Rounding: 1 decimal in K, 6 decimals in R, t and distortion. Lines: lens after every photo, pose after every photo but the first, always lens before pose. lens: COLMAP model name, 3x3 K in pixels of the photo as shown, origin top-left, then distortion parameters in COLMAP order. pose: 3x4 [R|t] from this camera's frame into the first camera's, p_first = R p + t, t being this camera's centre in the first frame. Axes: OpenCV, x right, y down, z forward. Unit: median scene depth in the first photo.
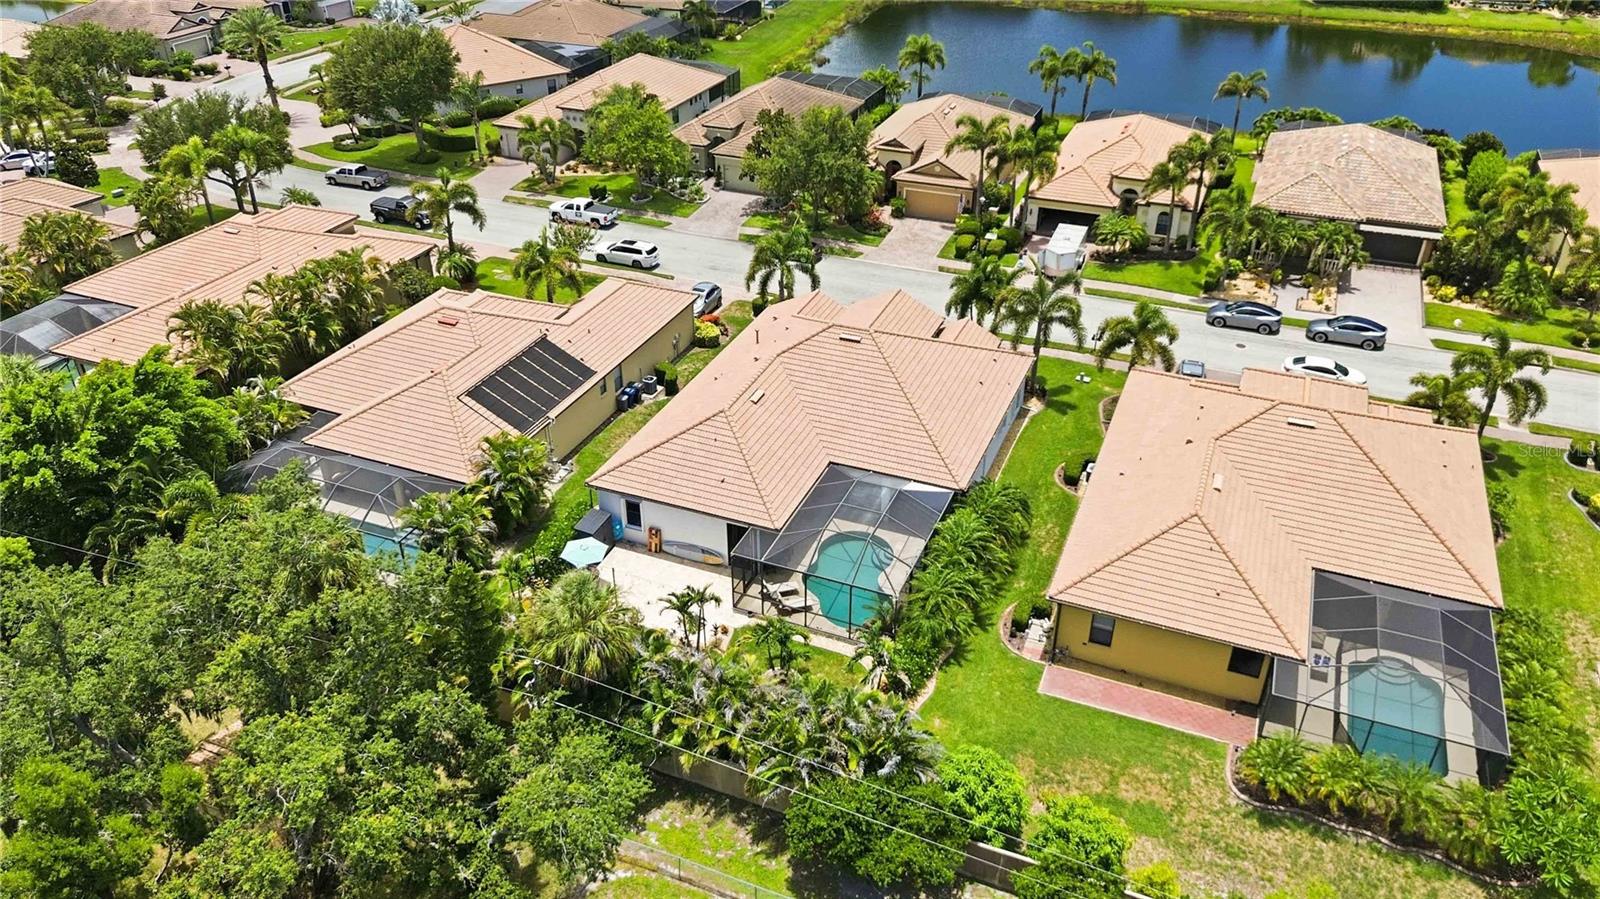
lens RADIAL K [[1137.6, 0, 794.9], [0, 1137.6, 449.6], [0, 0, 1]] dist [0.060535, -0.056803]
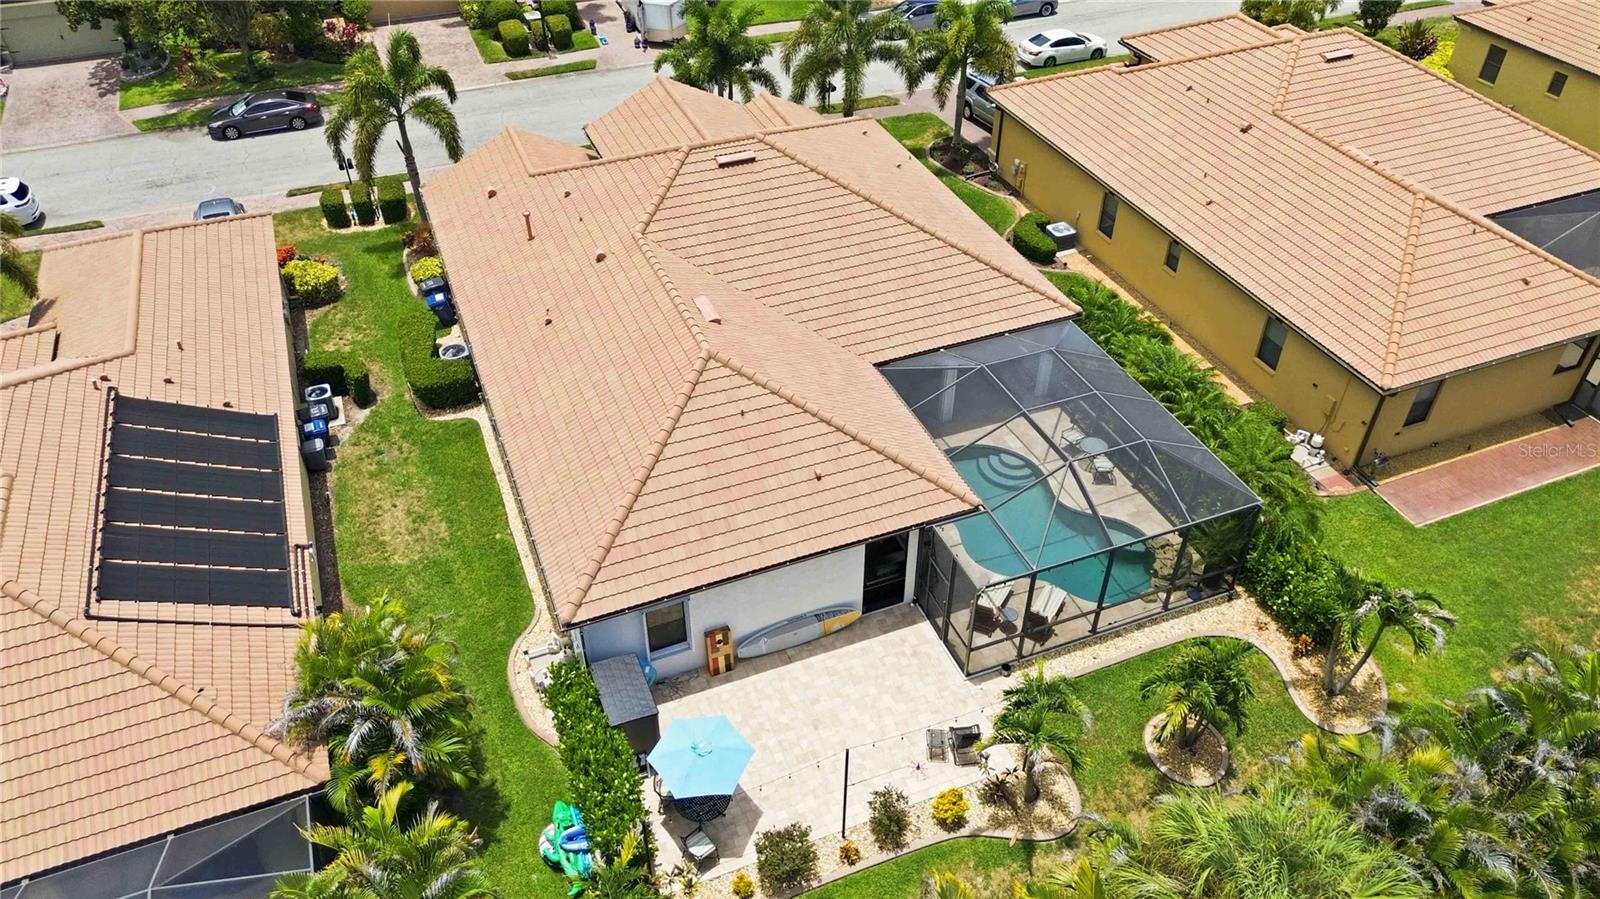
lens RADIAL K [[1137.6, 0, 794.9], [0, 1137.6, 449.6], [0, 0, 1]] dist [0.060535, -0.056803]
pose [[0.712591, -0.446966, 0.540773, -0.229657], [0.371573, 0.894251, 0.249496, -0.076415], [-0.595103, 0.023148, 0.803316, 0.408389]]
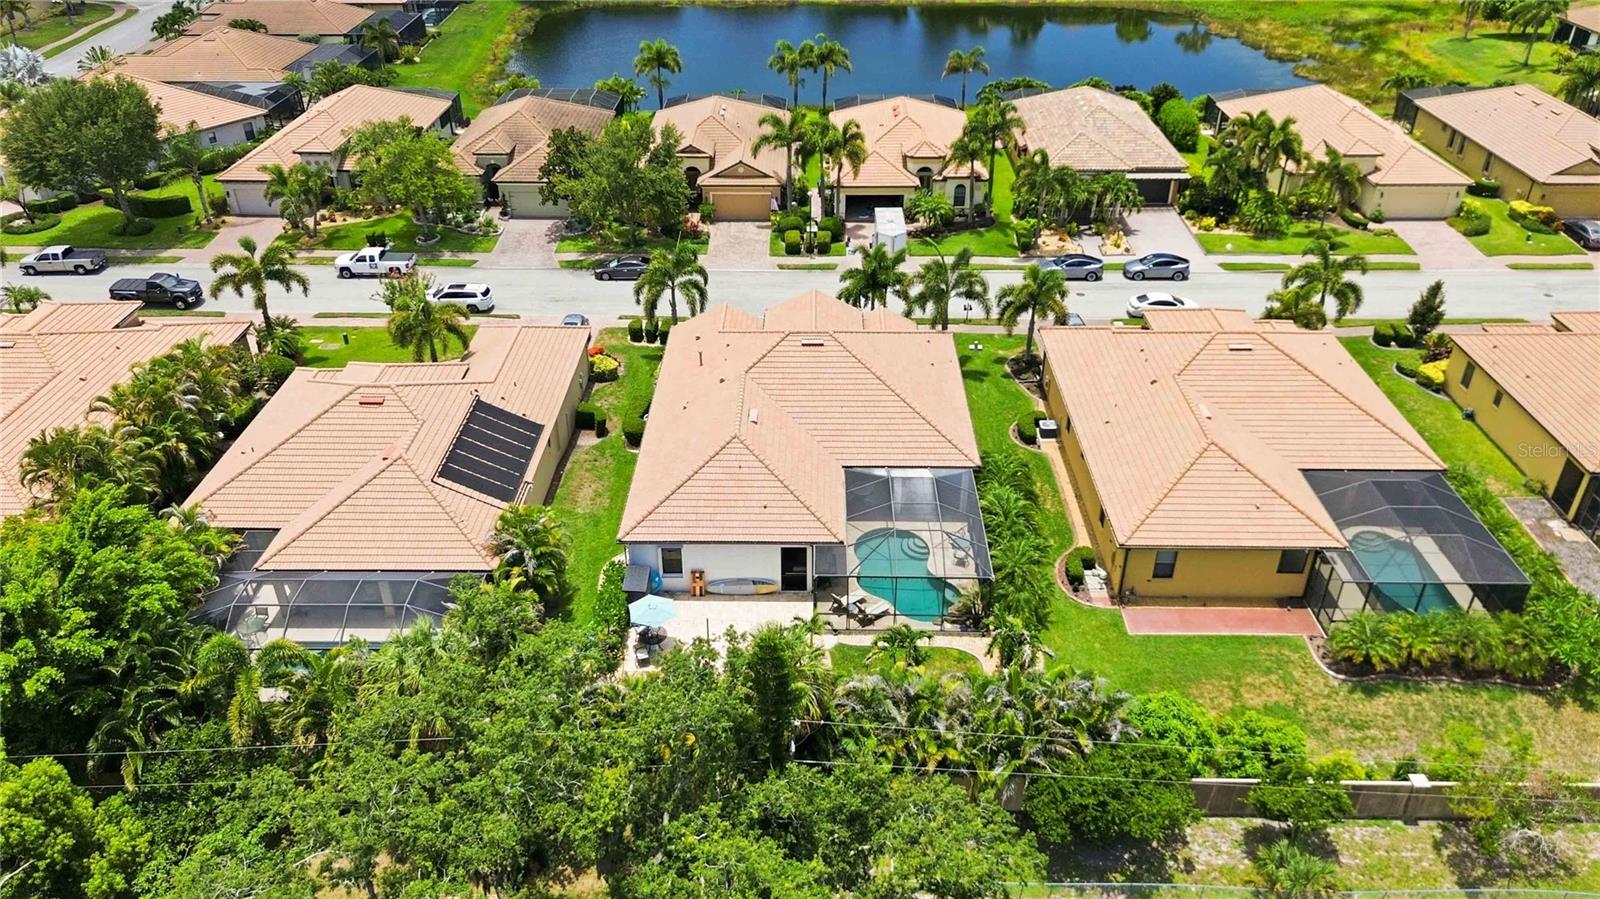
lens RADIAL K [[1137.6, 0, 794.9], [0, 1137.6, 449.6], [0, 0, 1]] dist [0.060535, -0.056803]
pose [[0.929194, -0.195934, 0.313383, -0.227083], [0.196433, 0.980049, 0.030316, -0.030167], [-0.313071, 0.033389, 0.949143, 0.047772]]
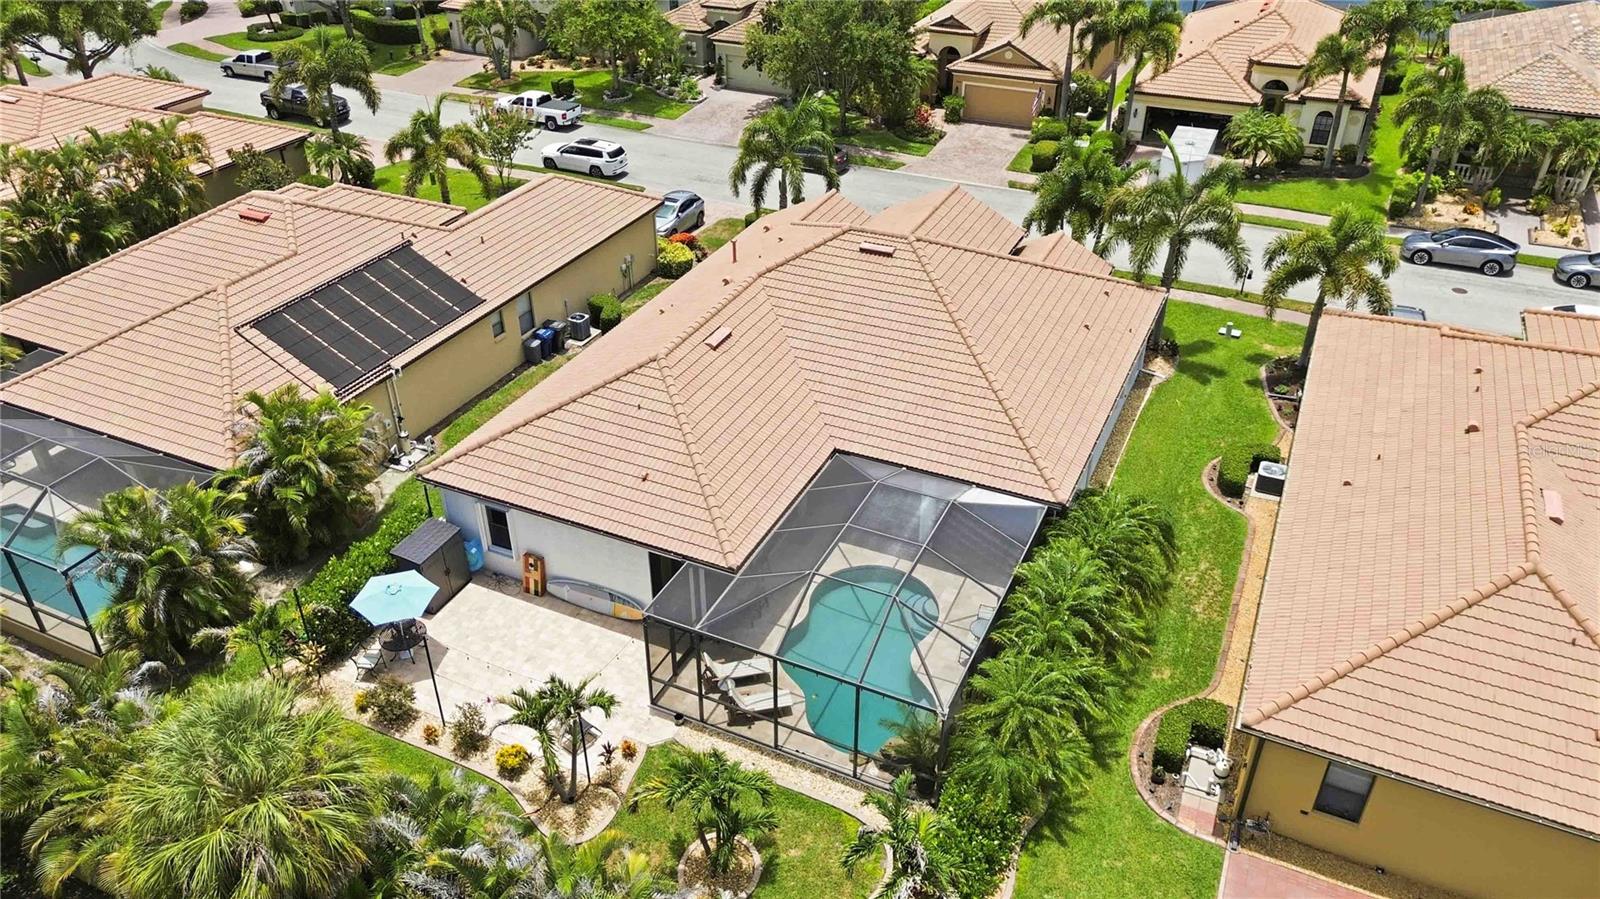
lens RADIAL K [[1137.6, 0, 794.9], [0, 1137.6, 449.6], [0, 0, 1]] dist [0.060535, -0.056803]
pose [[0.999045, 0.024695, -0.036039, 0.022375], [-0.024080, 0.999559, 0.017383, 0.000830], [0.036453, -0.016499, 0.999199, 0.289098]]
